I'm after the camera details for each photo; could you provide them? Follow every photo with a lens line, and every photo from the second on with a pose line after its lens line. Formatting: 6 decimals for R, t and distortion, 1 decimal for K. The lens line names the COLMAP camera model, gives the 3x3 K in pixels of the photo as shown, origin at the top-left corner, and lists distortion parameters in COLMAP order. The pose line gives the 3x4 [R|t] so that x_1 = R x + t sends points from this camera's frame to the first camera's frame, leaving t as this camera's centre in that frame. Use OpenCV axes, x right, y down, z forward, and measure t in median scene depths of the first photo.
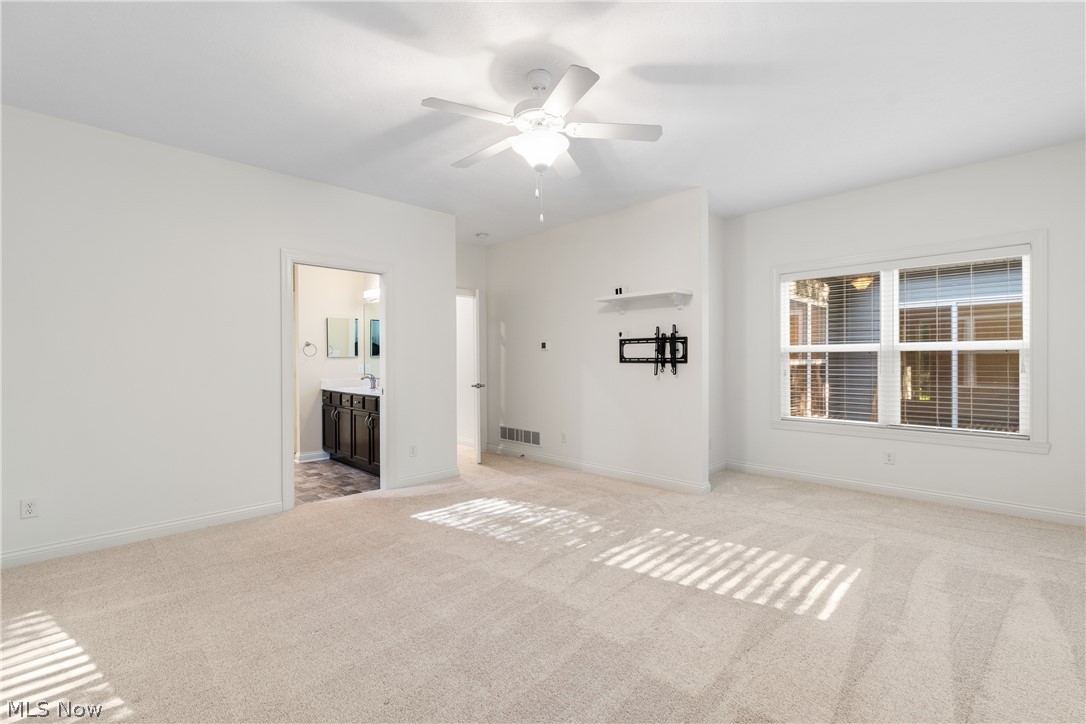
lens RADIAL K [[486.0, 0, 549.5], [0, 486.0, 366.5], [0, 0, 1]] dist [0.002986, -0.000900]
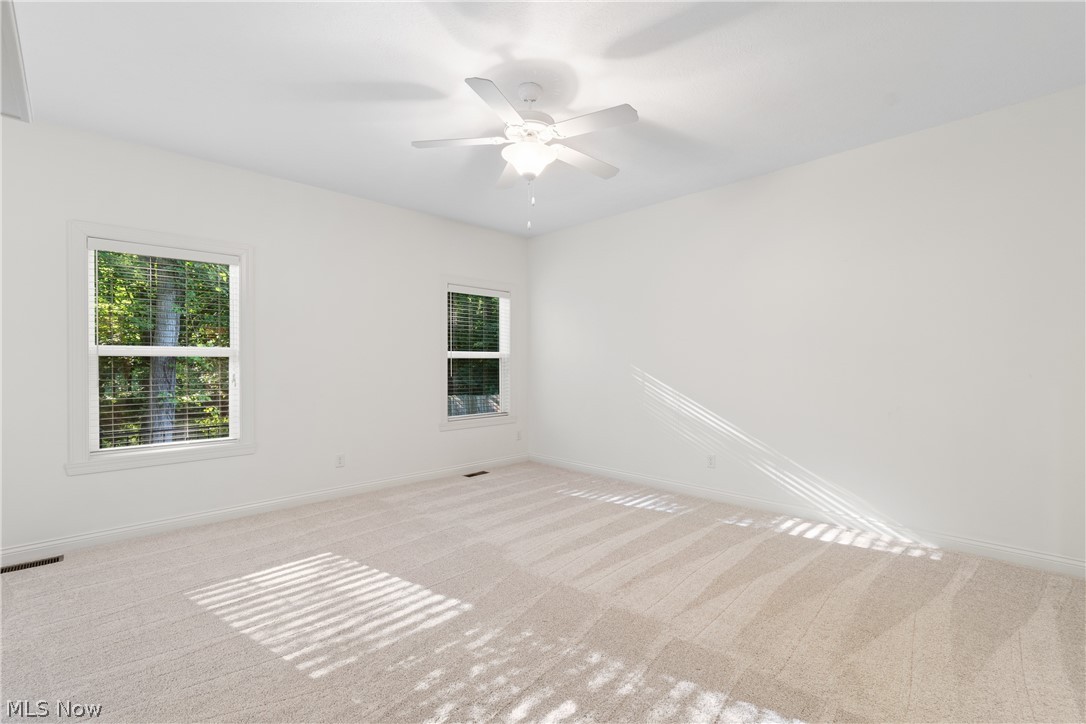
lens RADIAL K [[486.0, 0, 550.4], [0, 486.0, 362.9], [0, 0, 1]] dist [0.002986, -0.000900]
pose [[-0.999925, 0.011989, -0.002464, -0.051365], [0.011971, 0.999905, 0.006897, -0.016862], [0.002547, 0.006867, -0.999973, 1.934428]]
